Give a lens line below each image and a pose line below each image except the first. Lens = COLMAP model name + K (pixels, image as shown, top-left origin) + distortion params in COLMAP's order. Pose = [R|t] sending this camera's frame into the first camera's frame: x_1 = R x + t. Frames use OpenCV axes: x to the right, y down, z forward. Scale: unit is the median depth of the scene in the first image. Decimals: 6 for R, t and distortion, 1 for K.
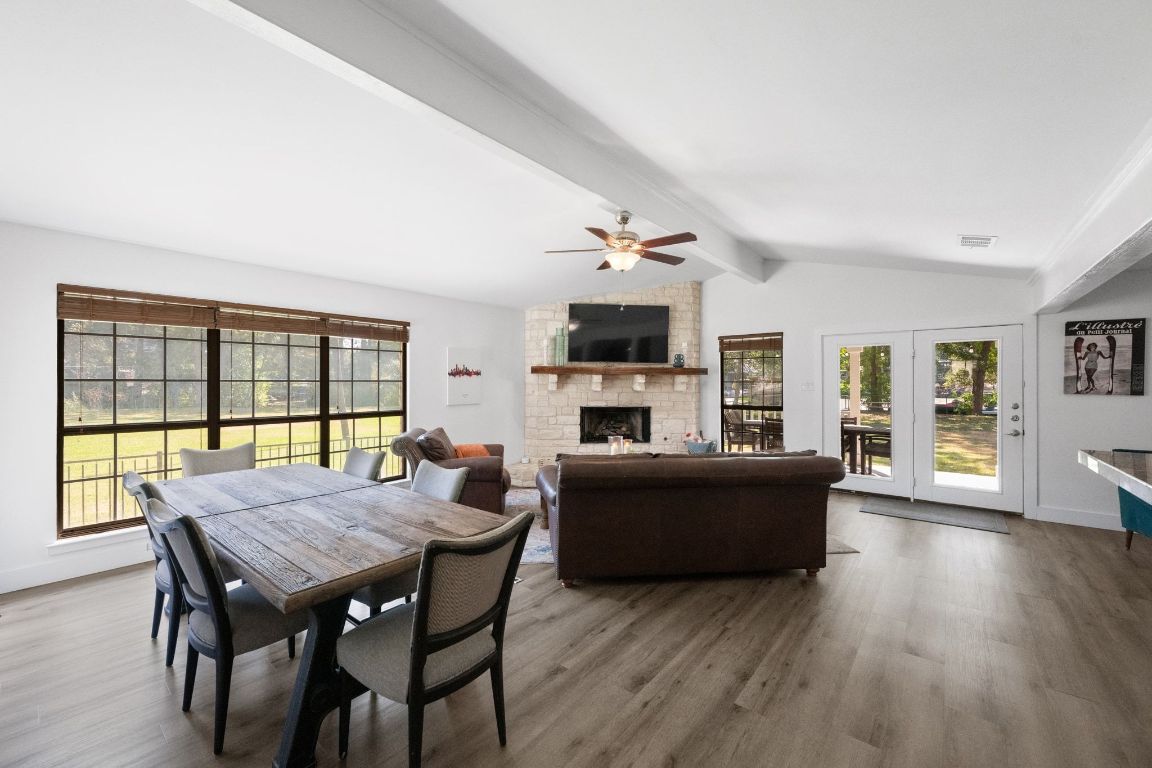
lens RADIAL K [[459.9, 0, 574.5], [0, 459.9, 383.4], [0, 0, 1]] dist [-0.000158, -0.000070]
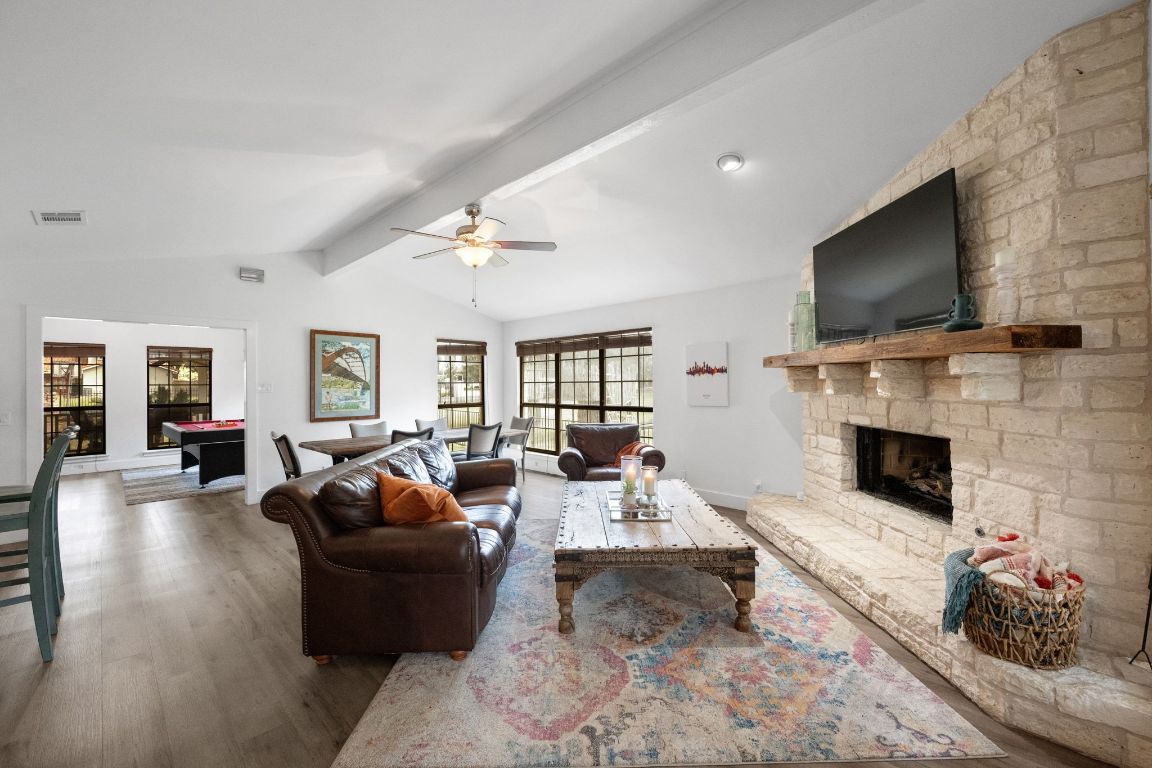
lens RADIAL K [[459.9, 0, 574.6], [0, 459.9, 383.4], [0, 0, 1]] dist [-0.000158, -0.000070]
pose [[-0.084701, -0.001659, -0.996405, 0.758435], [0.009686, 0.999950, -0.002488, 0.001545], [0.996359, -0.009862, -0.084680, 0.929605]]
